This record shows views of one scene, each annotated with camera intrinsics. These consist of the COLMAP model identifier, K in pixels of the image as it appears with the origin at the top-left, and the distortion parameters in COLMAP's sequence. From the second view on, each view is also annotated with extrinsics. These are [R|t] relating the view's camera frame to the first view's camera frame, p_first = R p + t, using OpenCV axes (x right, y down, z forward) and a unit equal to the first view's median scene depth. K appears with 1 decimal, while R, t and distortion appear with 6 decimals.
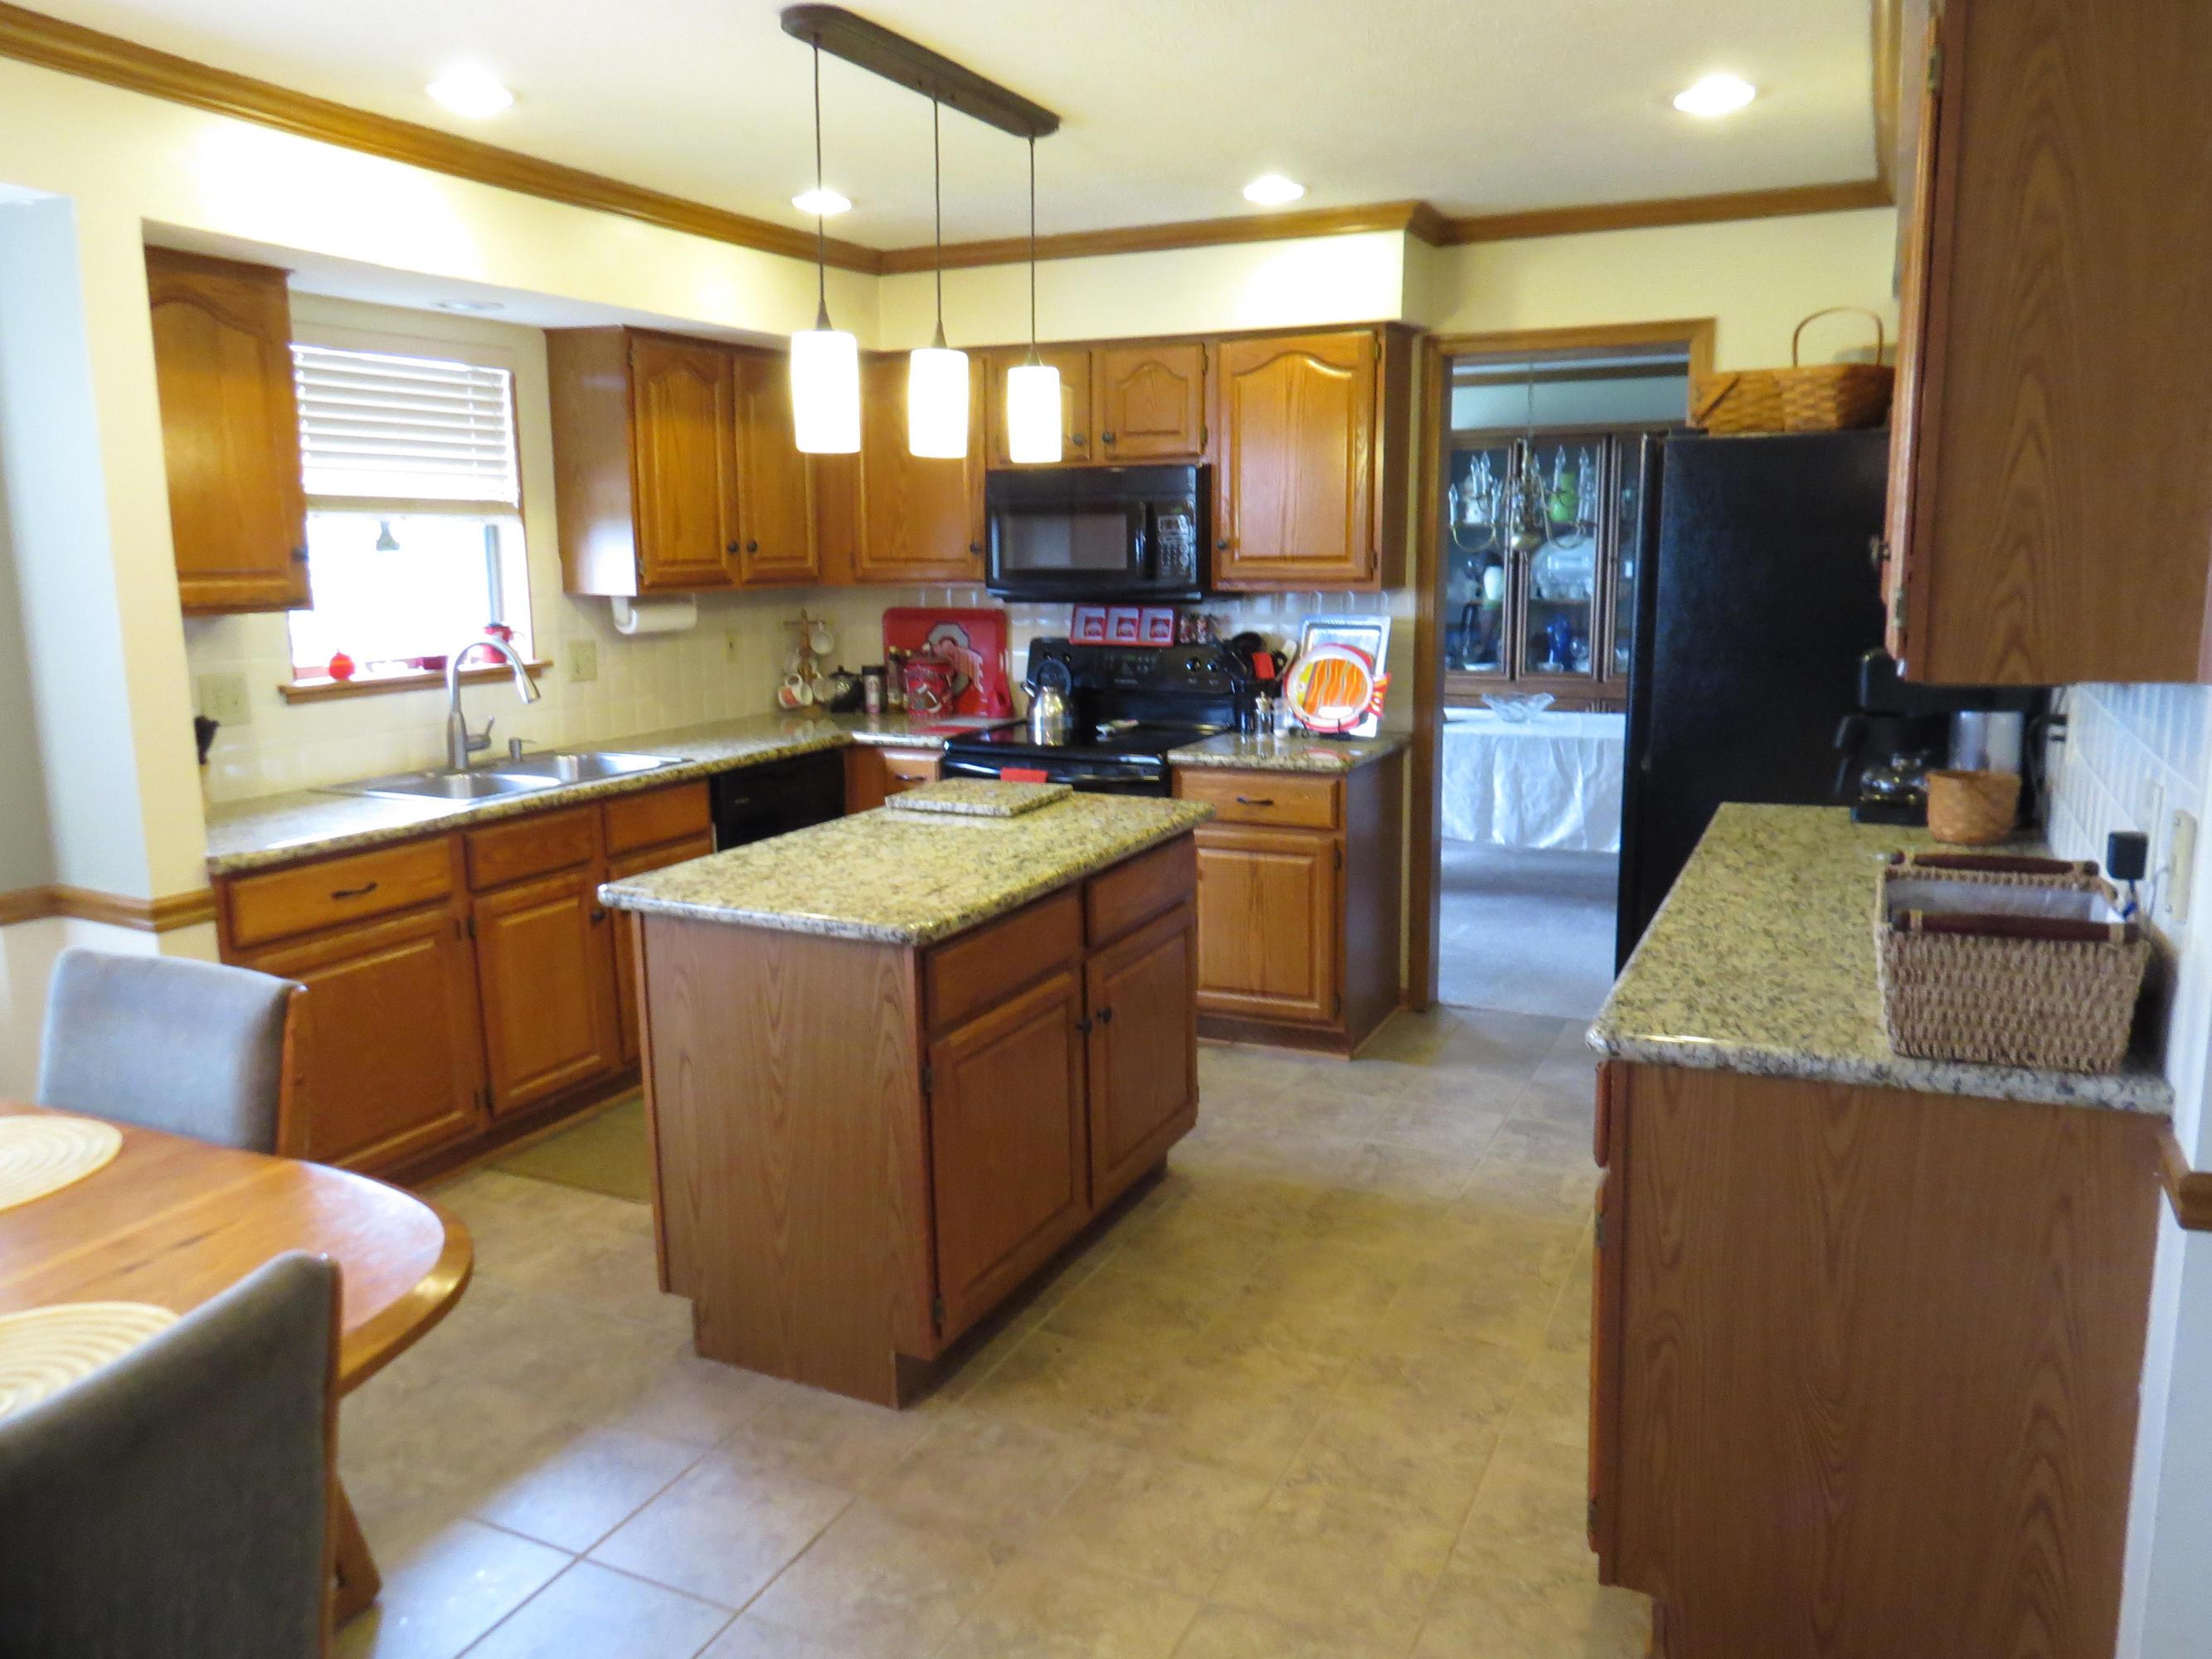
lens RADIAL K [[1590.7, 0, 1105.9], [0, 1590.7, 852.1], [0, 0, 1]] dist [-0.004594, 0.006008]
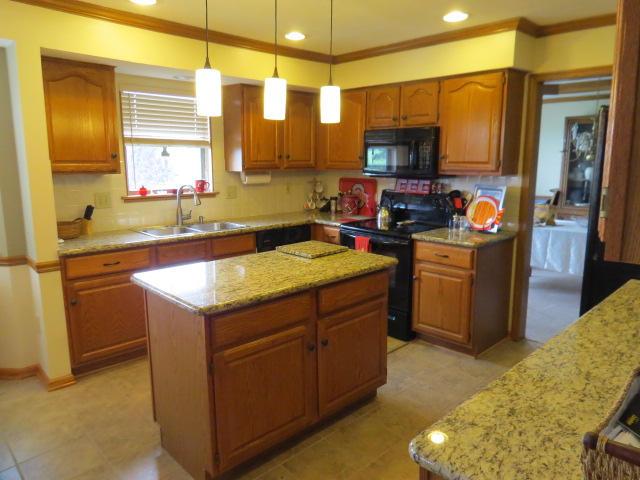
lens RADIAL K [[460.2, 0, 319.2], [0, 460.2, 243.4], [0, 0, 1]] dist [-0.004594, 0.006008]
pose [[0.938554, 0.073771, -0.337156, 0.158954], [-0.077252, 0.997007, 0.003102, -0.038333], [0.336376, 0.023134, 0.941444, 0.225181]]
